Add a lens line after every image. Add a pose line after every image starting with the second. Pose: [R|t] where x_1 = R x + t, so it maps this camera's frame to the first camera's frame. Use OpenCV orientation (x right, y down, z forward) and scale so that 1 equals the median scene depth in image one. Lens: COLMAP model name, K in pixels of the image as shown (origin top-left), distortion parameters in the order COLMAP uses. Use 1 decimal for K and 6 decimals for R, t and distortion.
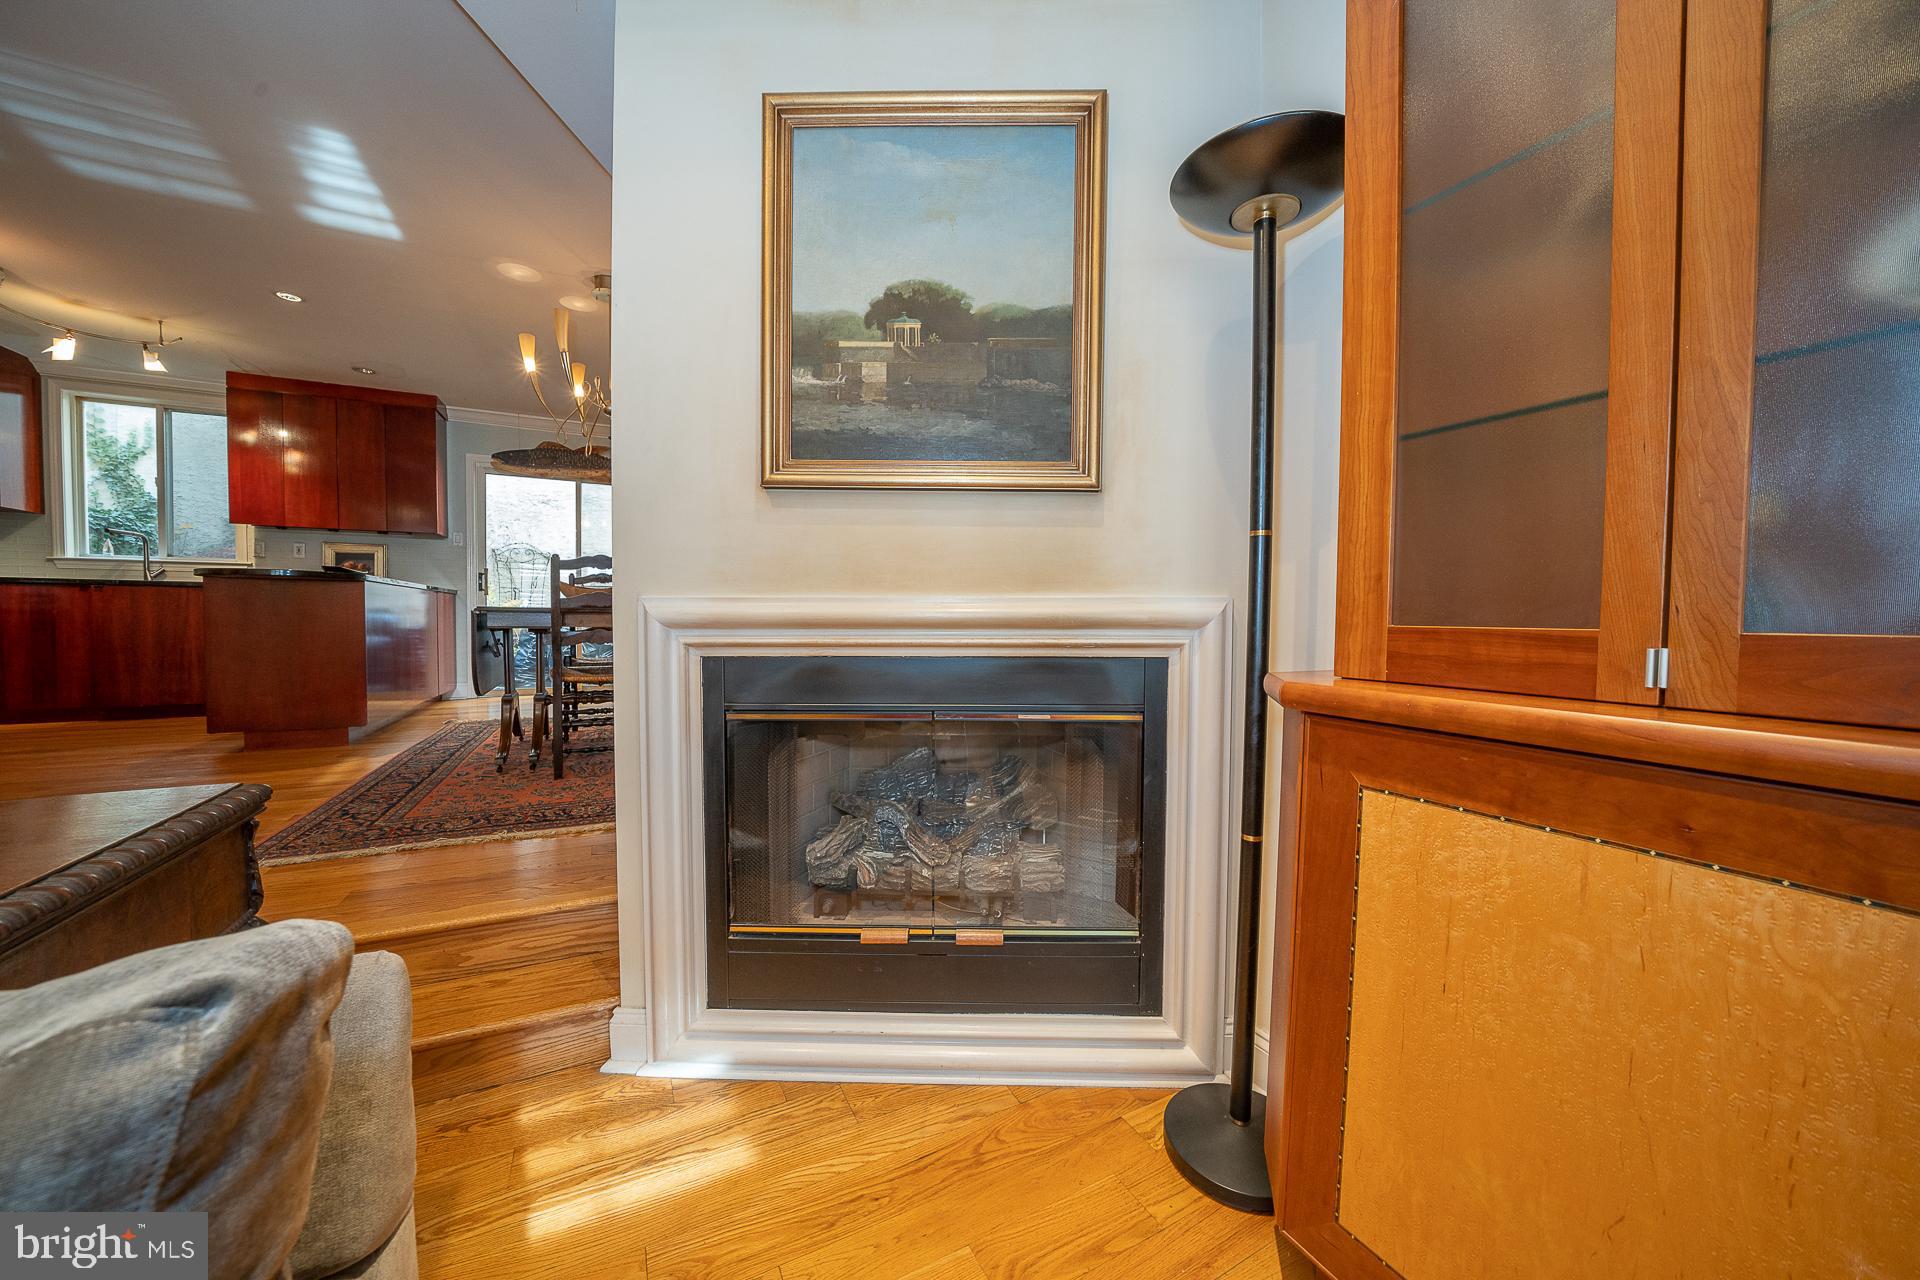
lens RADIAL K [[671.7, 0, 965.7], [0, 671.7, 636.6], [0, 0, 1]] dist [-0.027811, 0.003326]
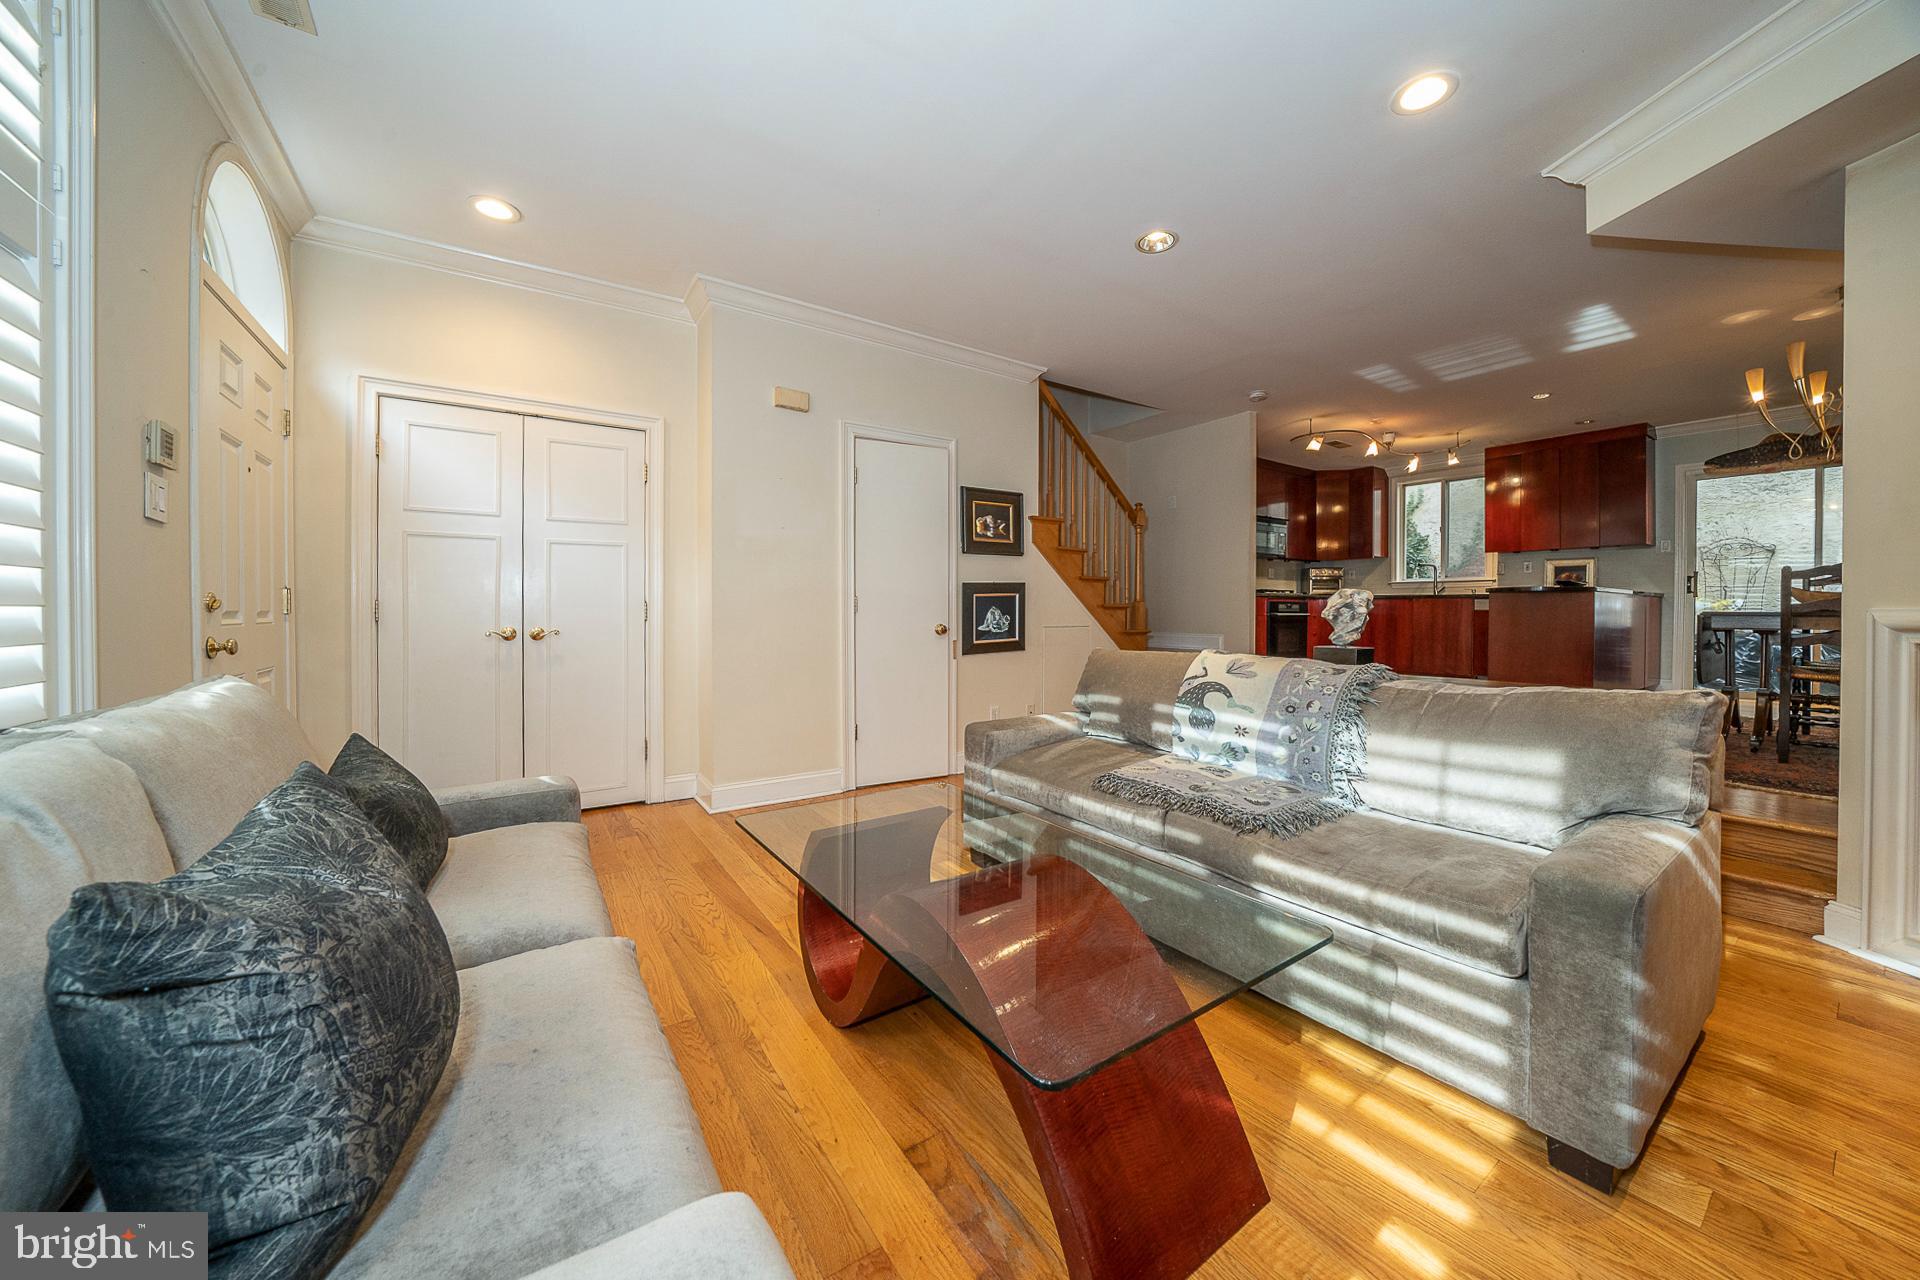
lens RADIAL K [[671.7, 0, 957.5], [0, 671.7, 619.9], [0, 0, 1]] dist [-0.027811, 0.003326]
pose [[0.114381, 0.007382, -0.993409, 0.269279], [-0.028797, 0.999577, 0.004112, 0.005010], [0.993019, 0.028137, 0.114545, -0.448428]]
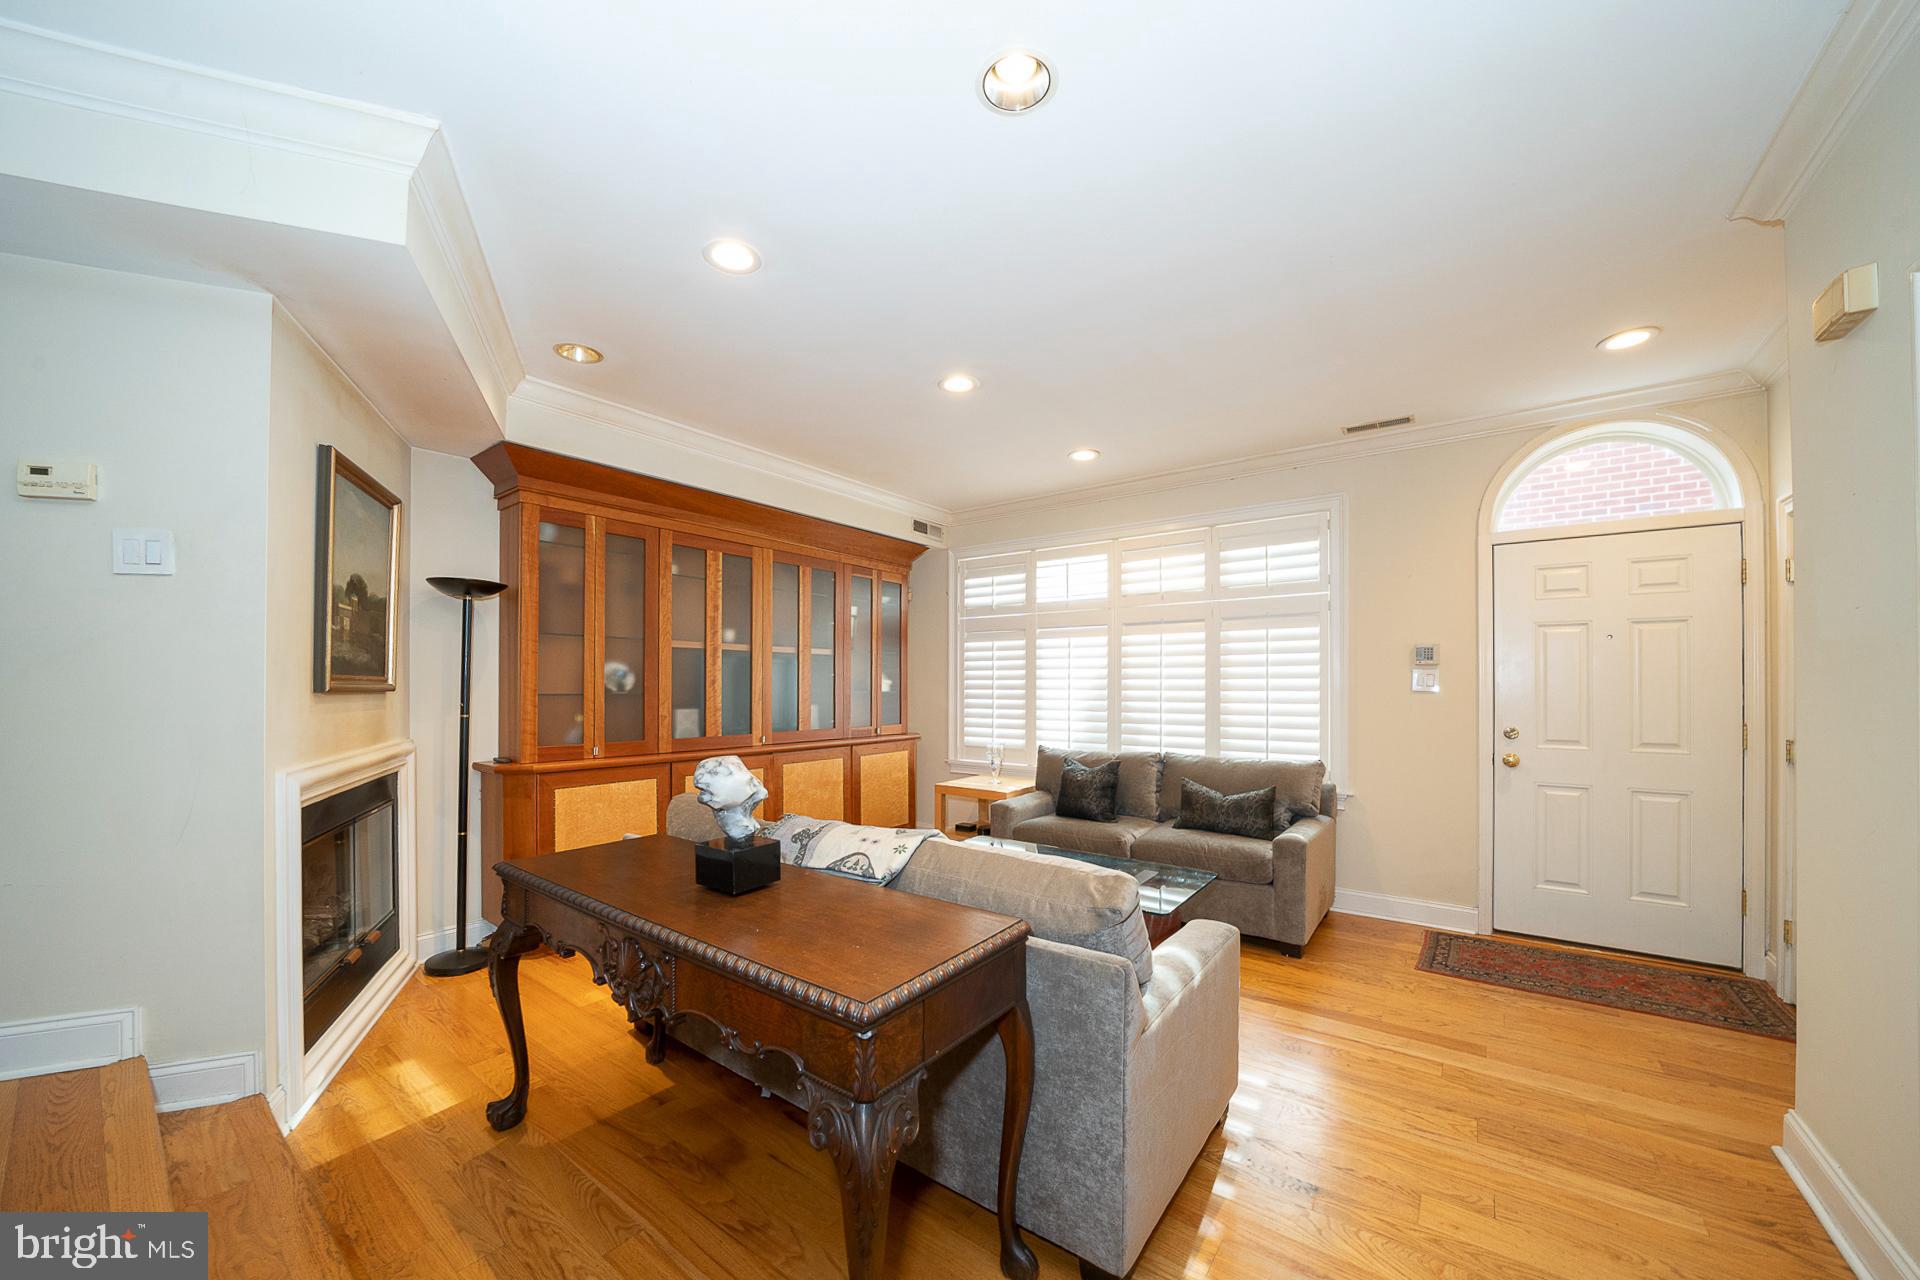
lens RADIAL K [[671.7, 0, 964.3], [0, 671.7, 696.5], [0, 0, 1]] dist [-0.027811, 0.003326]
pose [[-0.433265, -0.025345, 0.900910, -0.943367], [0.017897, 0.999165, 0.036717, -0.099859], [-0.901089, 0.032032, -0.432450, 0.119339]]
